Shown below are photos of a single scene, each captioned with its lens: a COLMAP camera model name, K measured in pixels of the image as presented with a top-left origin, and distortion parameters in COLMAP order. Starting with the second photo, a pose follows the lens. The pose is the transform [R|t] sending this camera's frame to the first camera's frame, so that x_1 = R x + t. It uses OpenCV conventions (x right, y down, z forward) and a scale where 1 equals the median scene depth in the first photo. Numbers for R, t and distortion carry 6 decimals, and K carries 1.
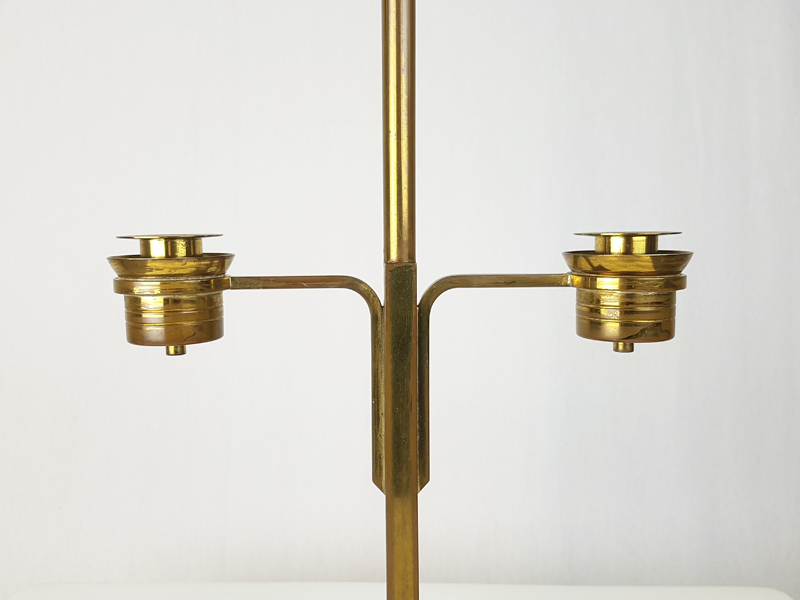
lens RADIAL K [[959.4, 0, 383.8], [0, 959.4, 298.4], [0, 0, 1]] dist [0.269523, -0.002761]
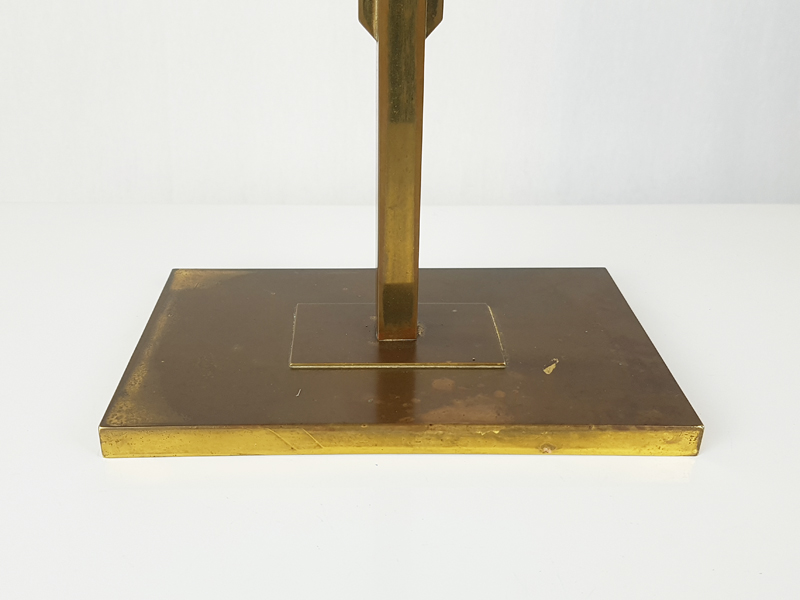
lens RADIAL K [[959.4, 0, 383.8], [0, 959.4, 298.4], [0, 0, 1]] dist [0.269523, -0.002761]
pose [[0.998689, -0.008948, 0.050396, -0.031356], [-0.008076, 0.944718, 0.327785, 0.155036], [-0.050543, -0.327763, 0.943407, 0.306615]]
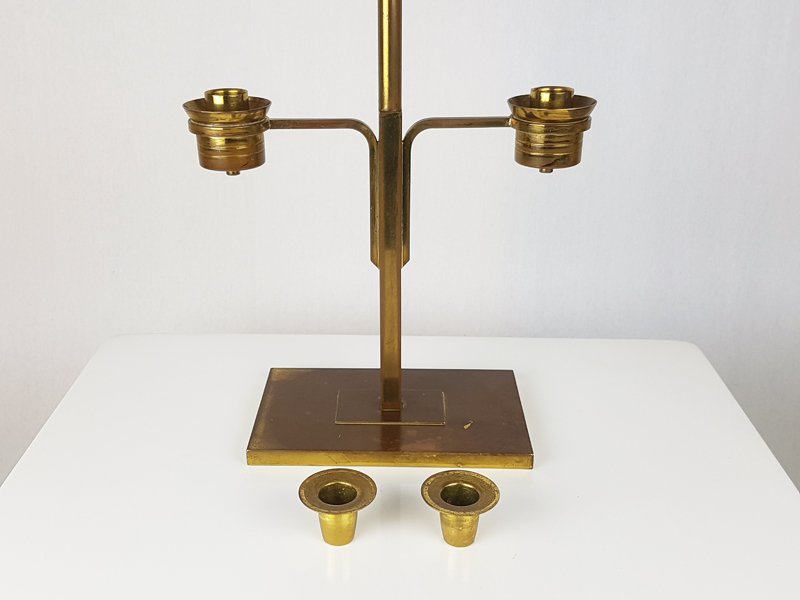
lens RADIAL K [[959.4, 0, 383.8], [0, 959.4, 298.4], [0, 0, 1]] dist [0.269523, -0.002761]
pose [[0.999961, 0.002031, 0.008589, -0.003956], [-0.004229, 0.964447, 0.264243, -0.144188], [-0.007747, -0.264269, 0.964418, -0.425812]]
